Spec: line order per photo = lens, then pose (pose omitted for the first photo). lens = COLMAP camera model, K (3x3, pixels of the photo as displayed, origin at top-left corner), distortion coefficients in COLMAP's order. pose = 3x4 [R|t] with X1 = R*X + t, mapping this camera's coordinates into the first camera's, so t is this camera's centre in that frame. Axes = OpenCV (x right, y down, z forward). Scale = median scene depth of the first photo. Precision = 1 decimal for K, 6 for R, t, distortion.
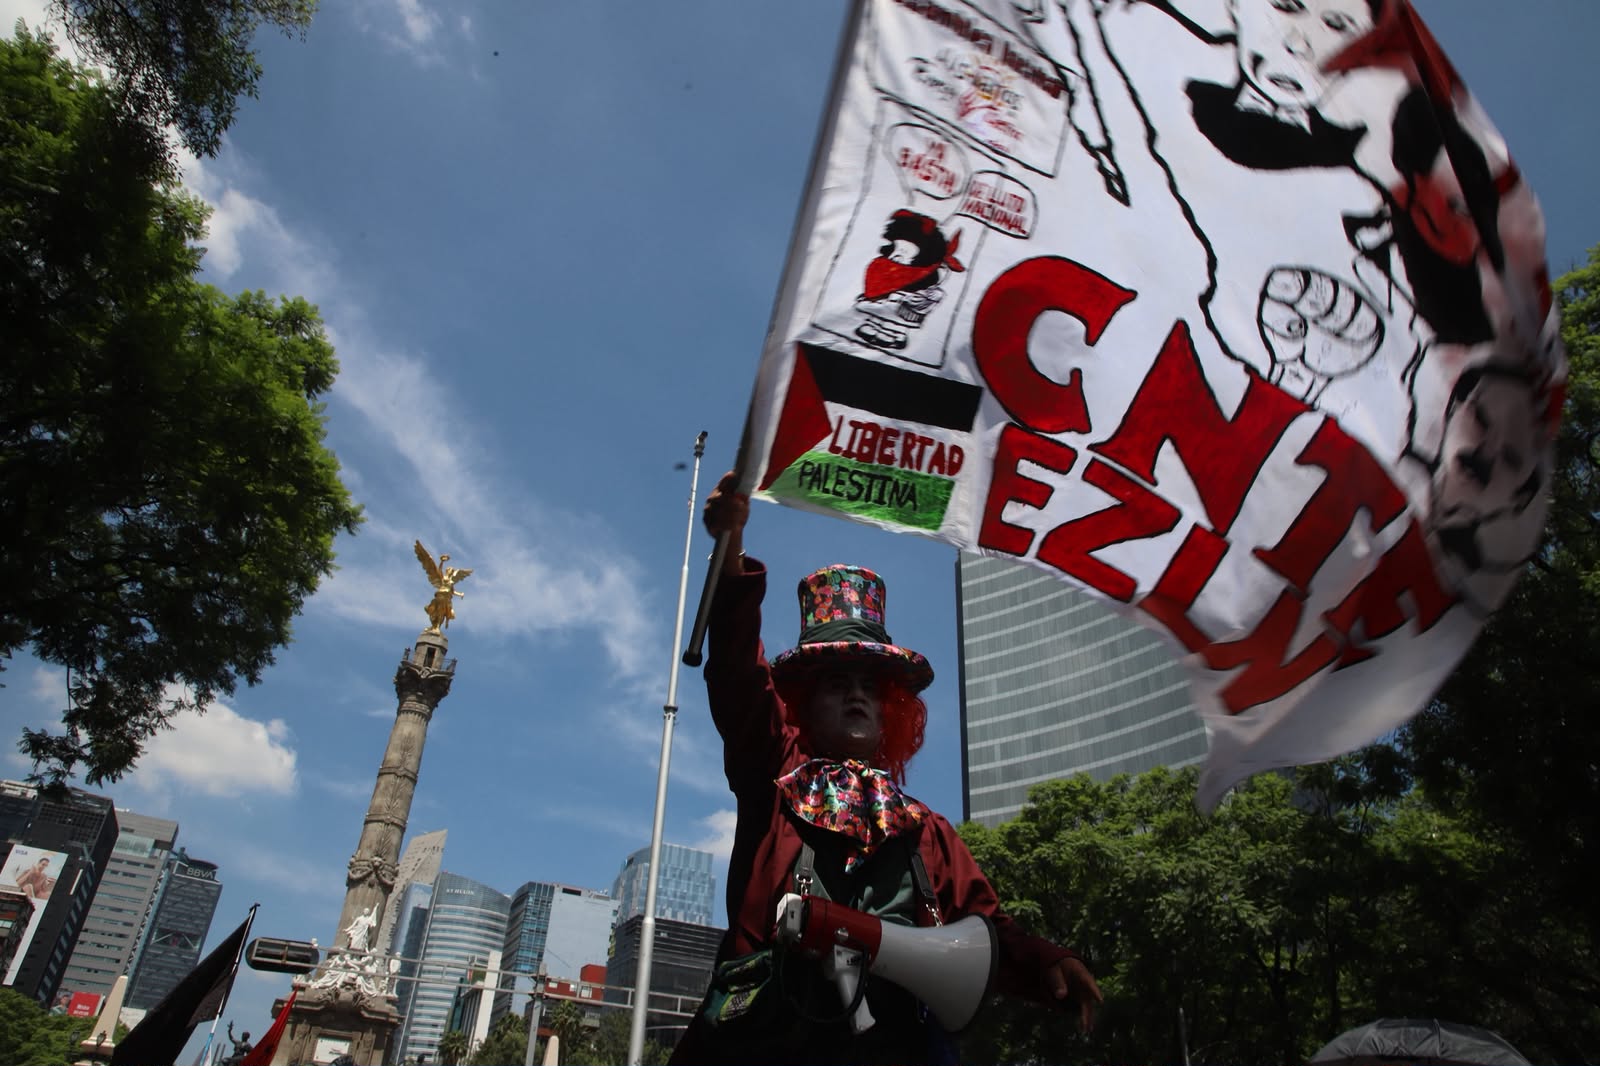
lens RADIAL K [[1080.7, 0, 804.8], [0, 1080.7, 533.9], [0, 0, 1]] dist [-0.084820, 0.032264]
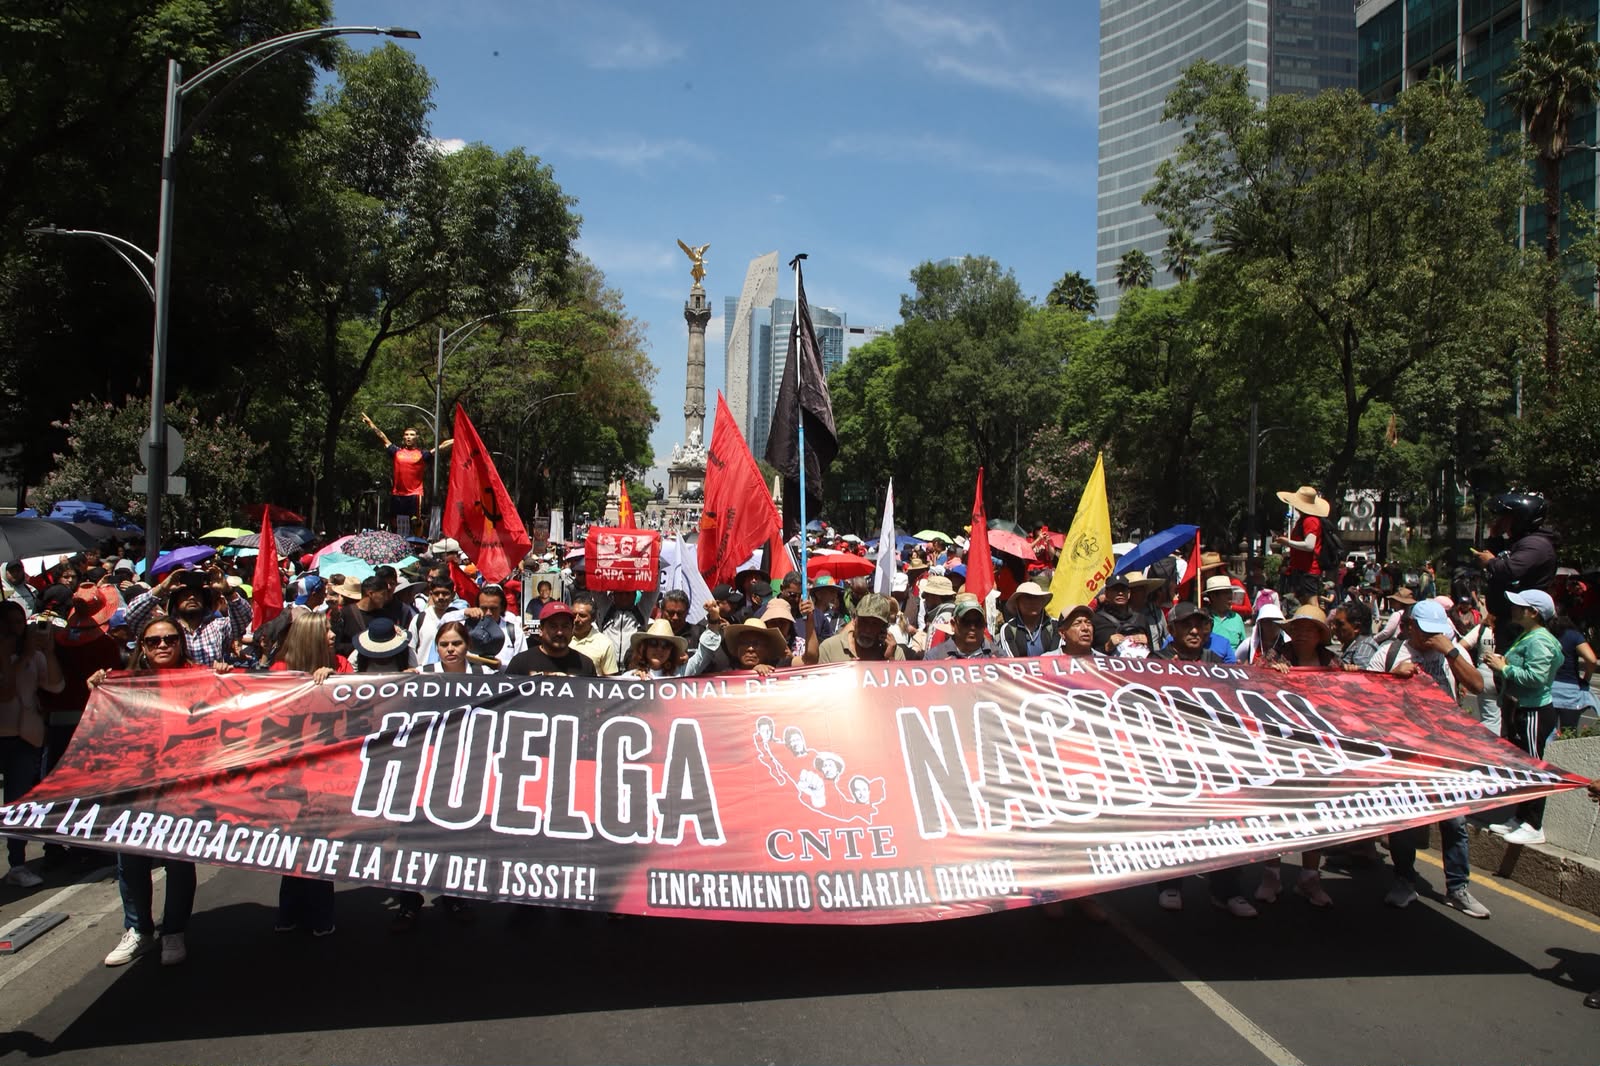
lens RADIAL K [[1080.7, 0, 799.0], [0, 1080.7, 532.5], [0, 0, 1]] dist [-0.084820, 0.032264]
pose [[0.947293, -0.029713, -0.318989, 0.527590], [0.196942, 0.839346, 0.506669, -0.585017], [0.252687, -0.542786, 0.800958, -0.917520]]
